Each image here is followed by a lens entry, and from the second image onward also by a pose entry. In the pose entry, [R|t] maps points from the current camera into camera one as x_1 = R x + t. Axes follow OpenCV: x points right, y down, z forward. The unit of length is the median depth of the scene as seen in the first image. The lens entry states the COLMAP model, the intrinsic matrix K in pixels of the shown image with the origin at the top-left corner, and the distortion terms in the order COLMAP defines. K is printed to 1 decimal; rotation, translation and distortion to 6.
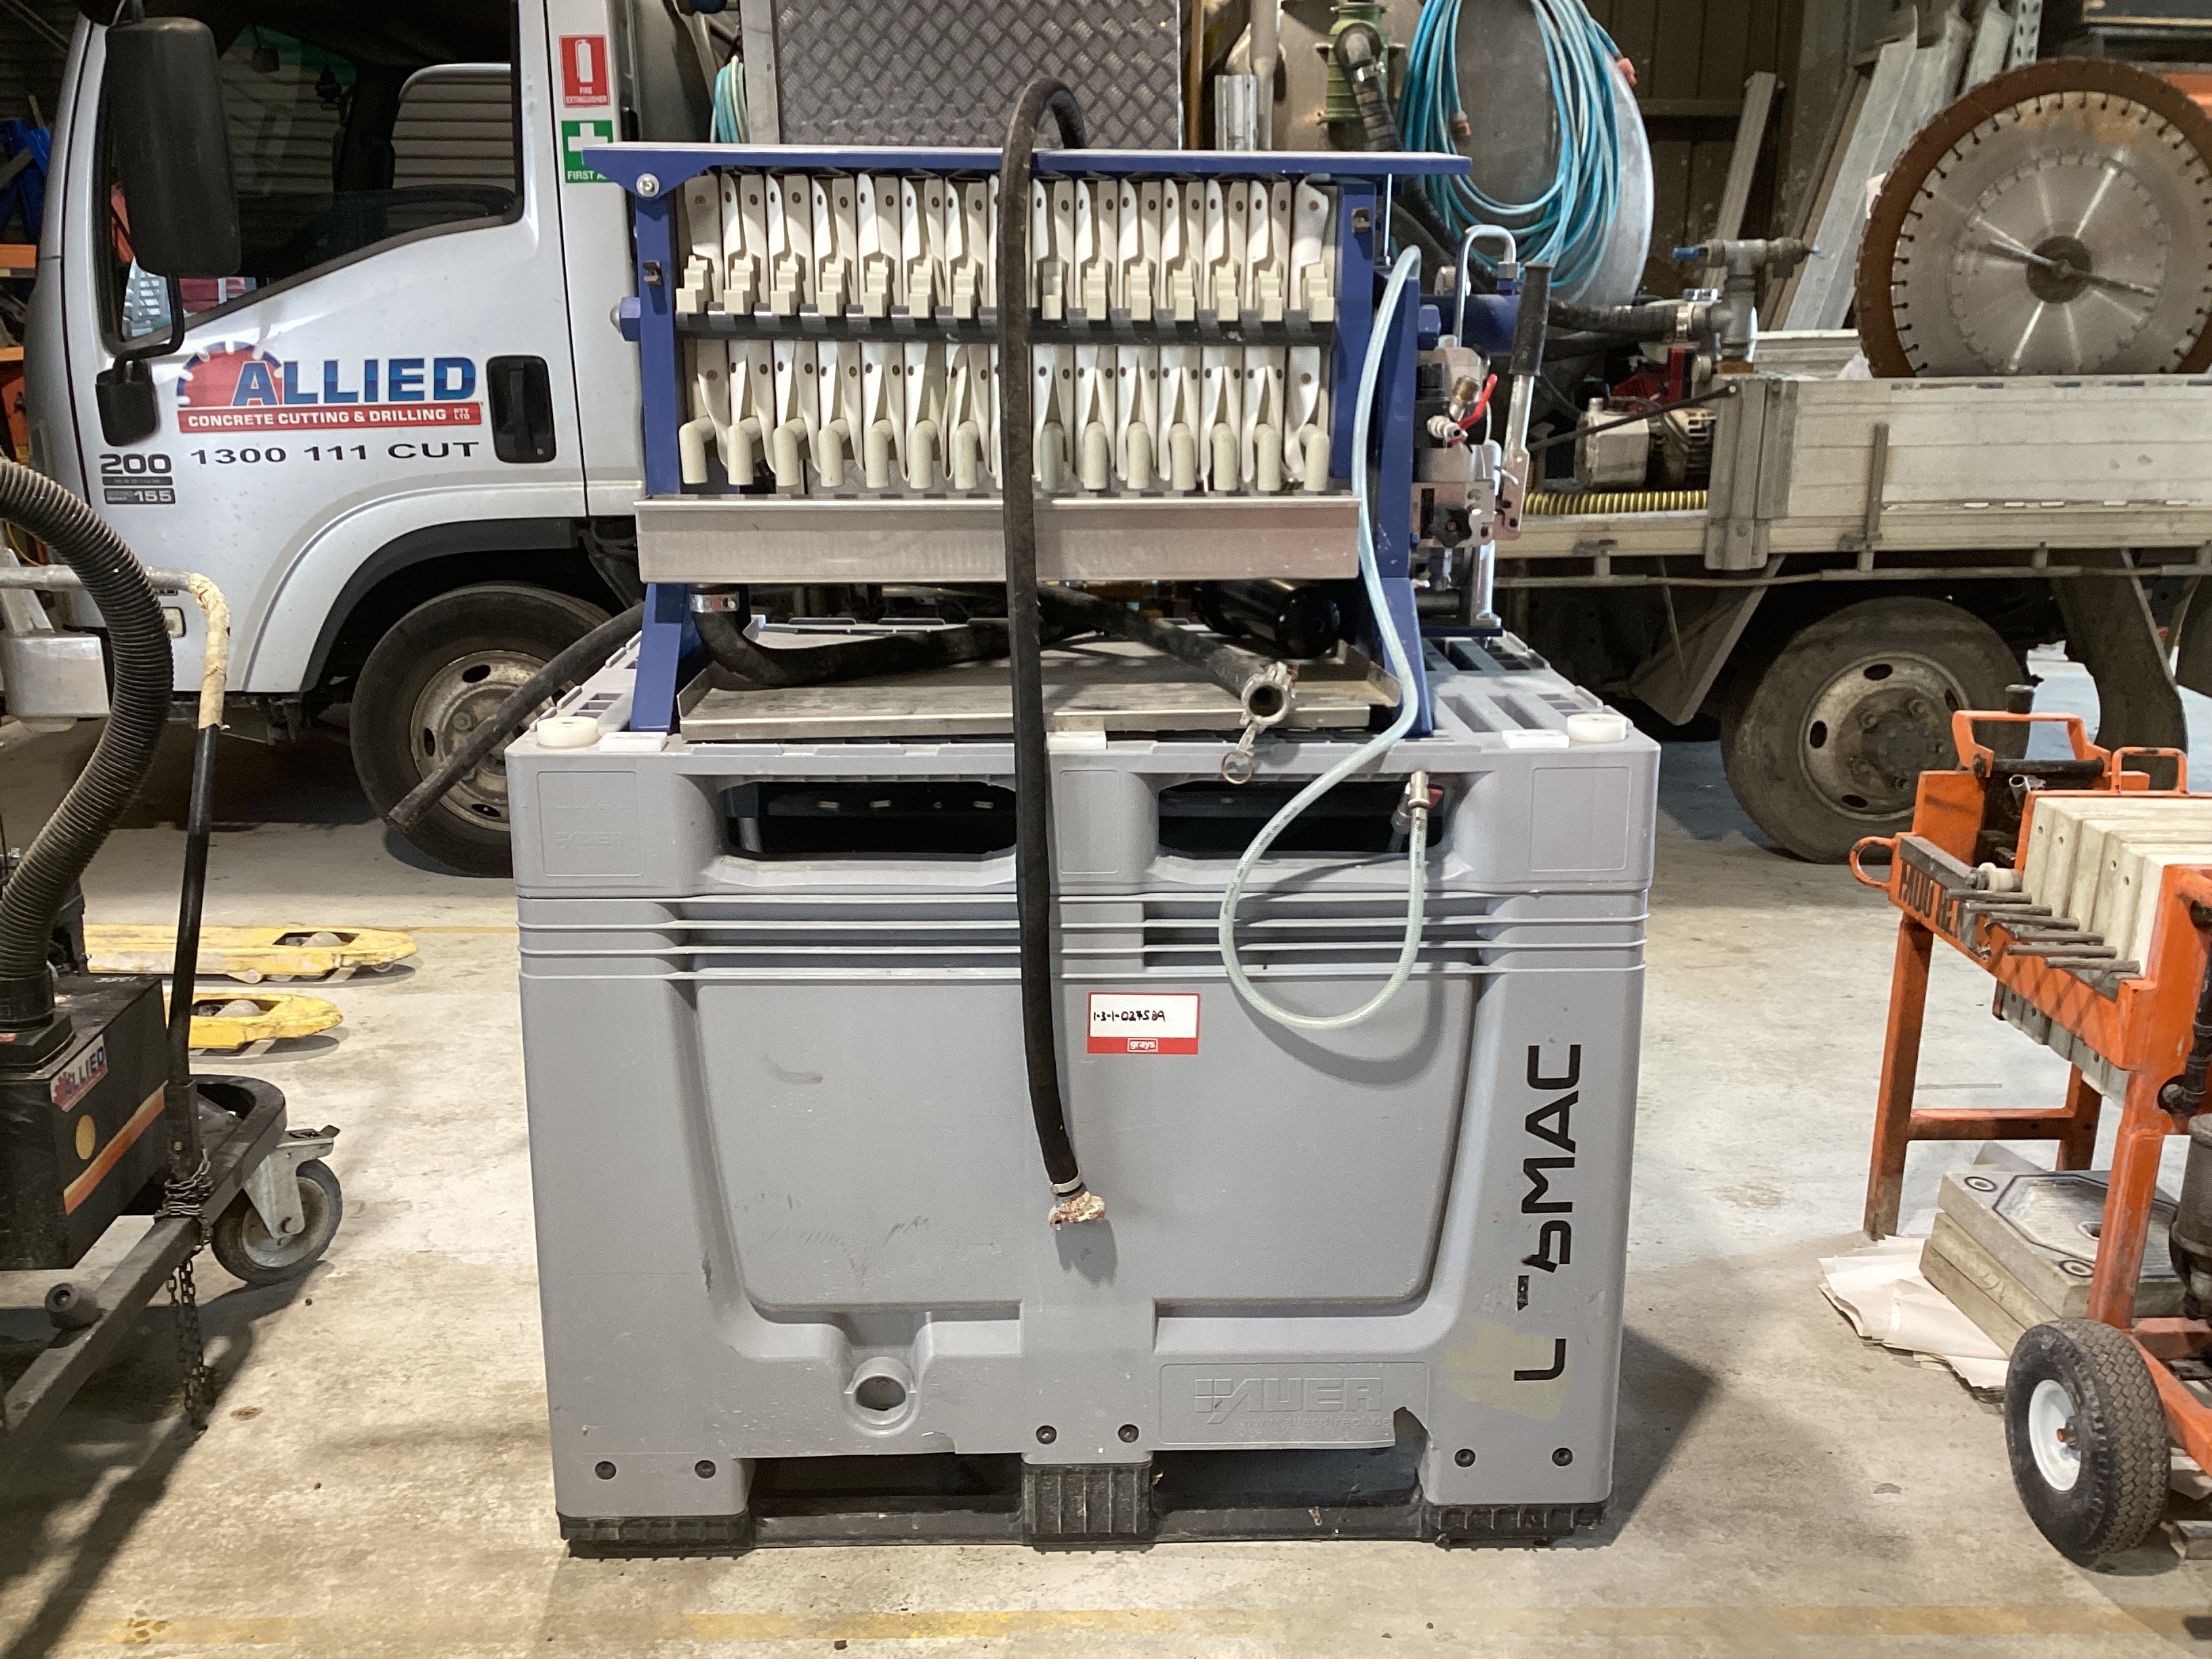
lens RADIAL K [[2003.4, 0, 1104.3], [0, 2003.4, 828.2], [0, 0, 1]] dist [0.111358, -0.203680]
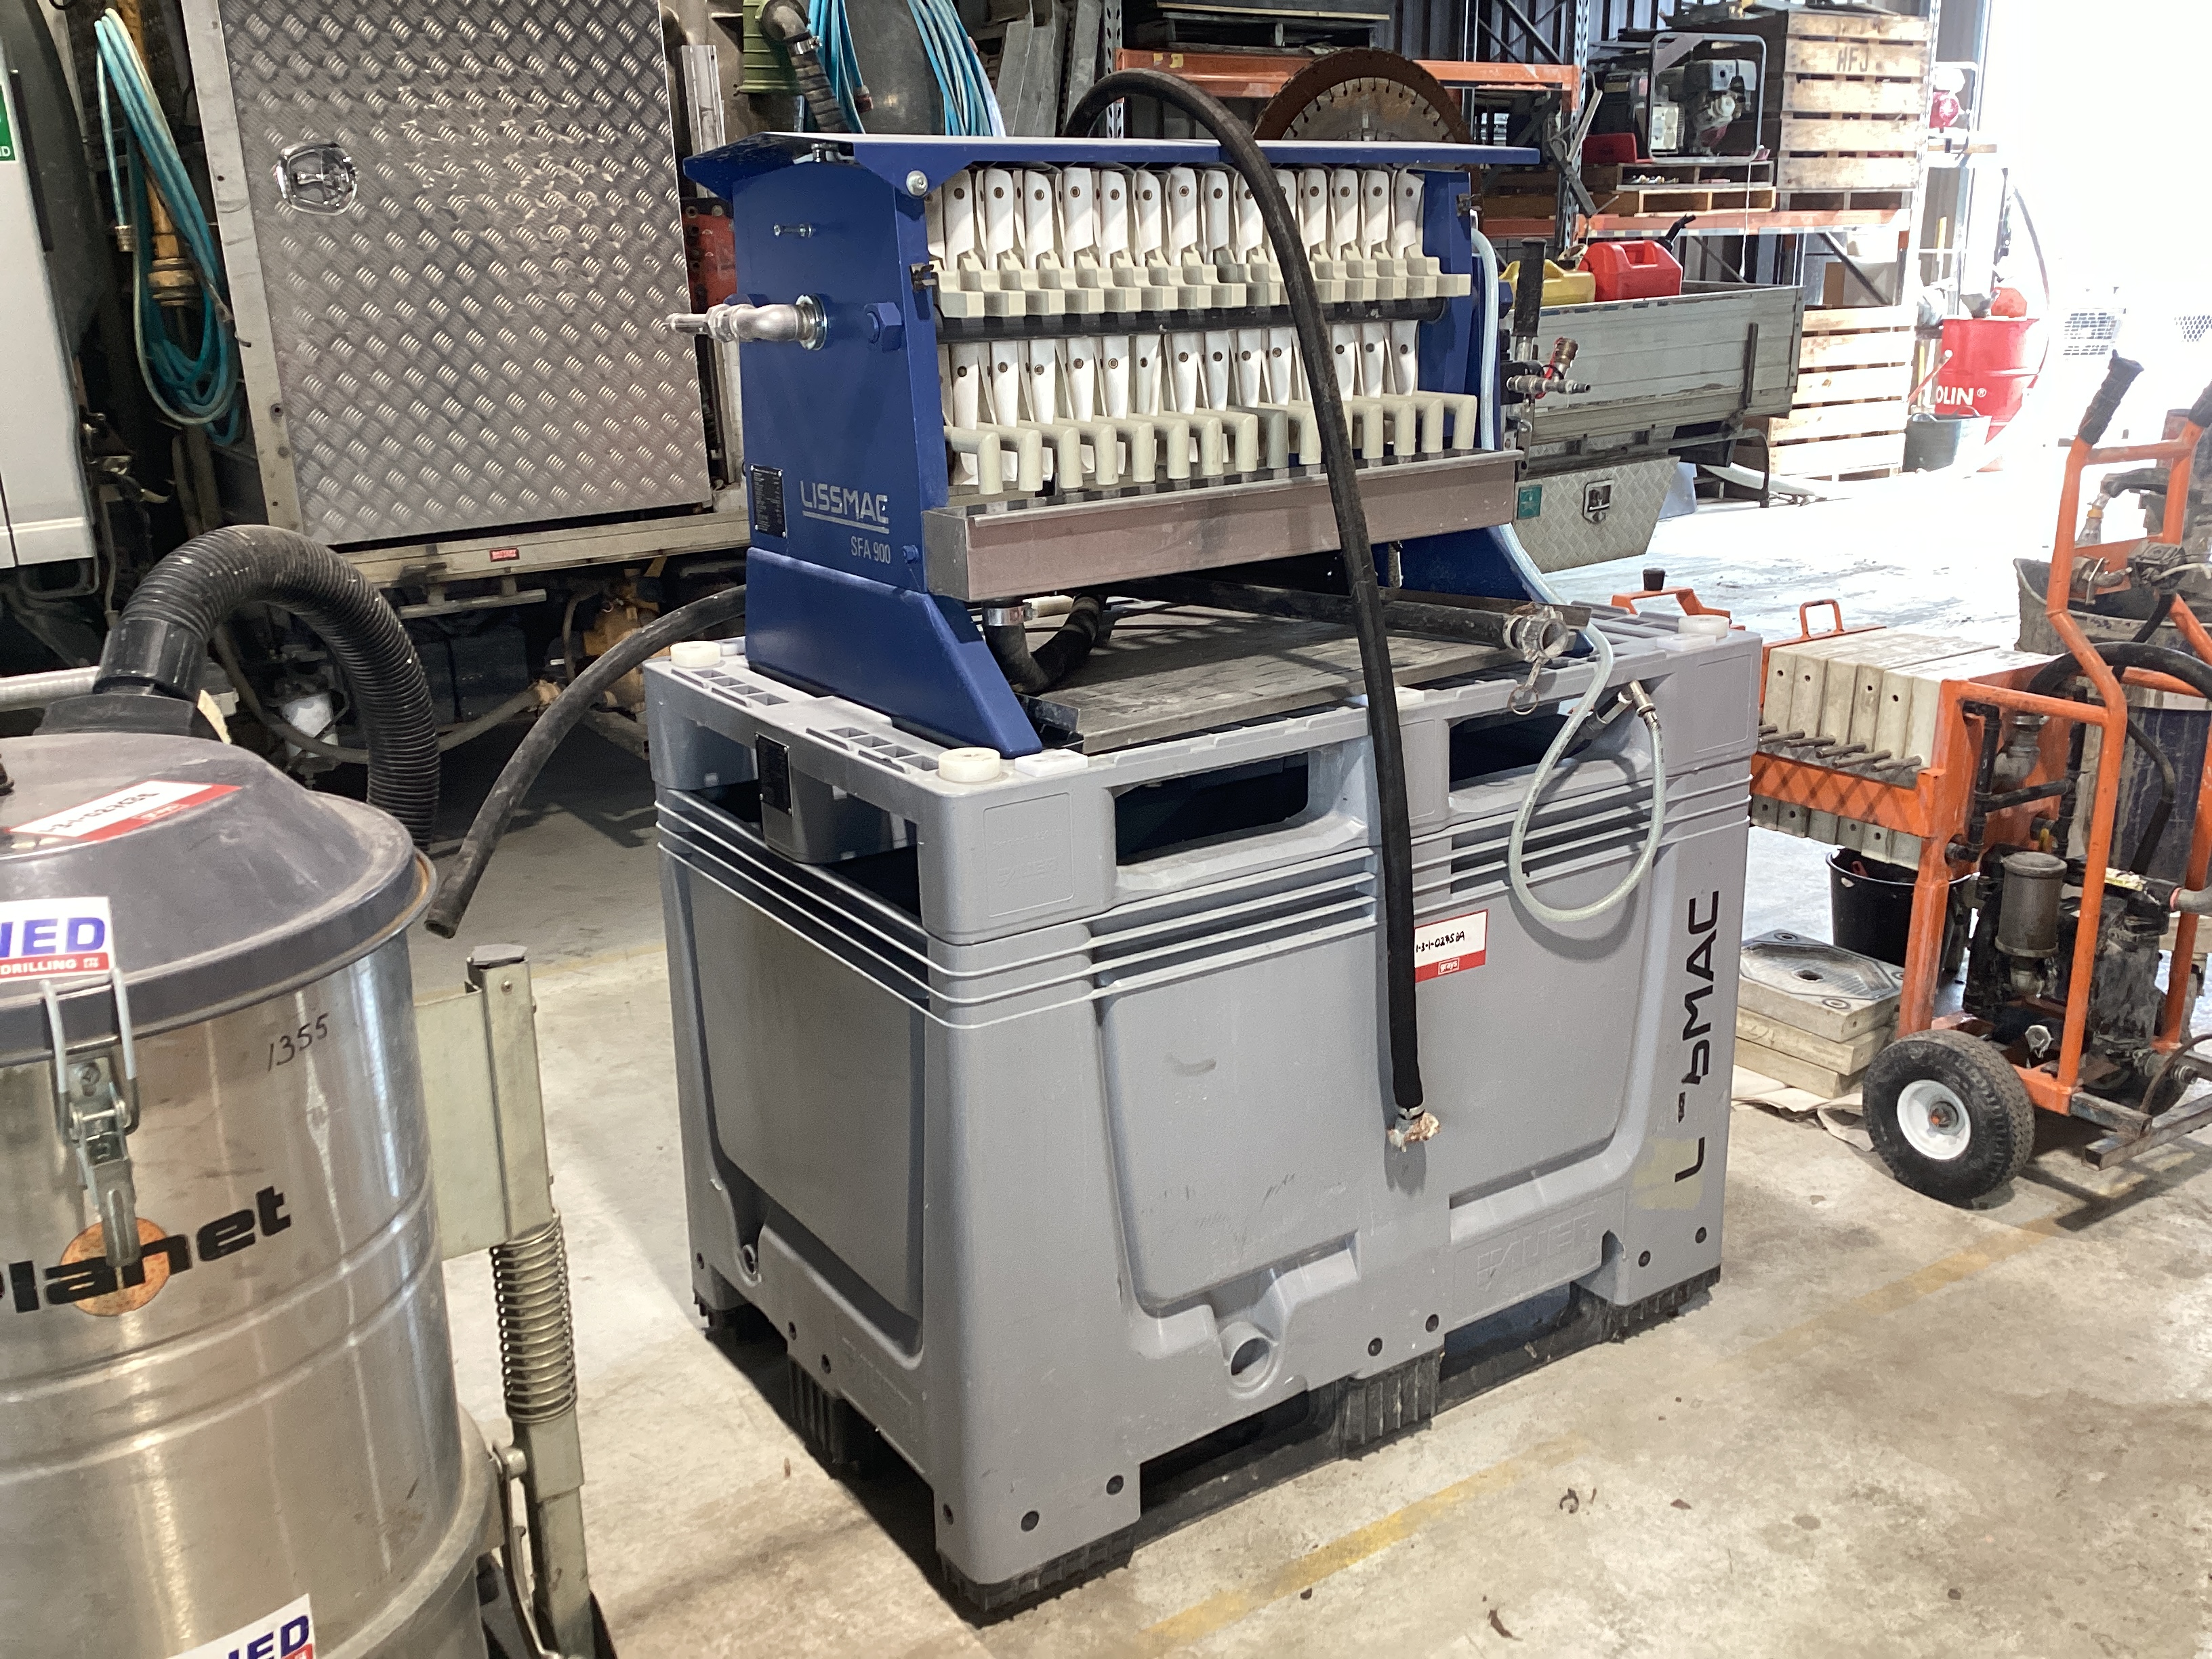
lens RADIAL K [[1984.9, 0, 1108.2], [0, 1984.9, 829.2], [0, 0, 1]] dist [0.137537, -0.281831]
pose [[0.842625, -0.174693, 0.509378, -0.618858], [0.163443, 0.984262, 0.067186, -0.062918], [-0.513098, 0.026642, 0.857916, 0.146264]]
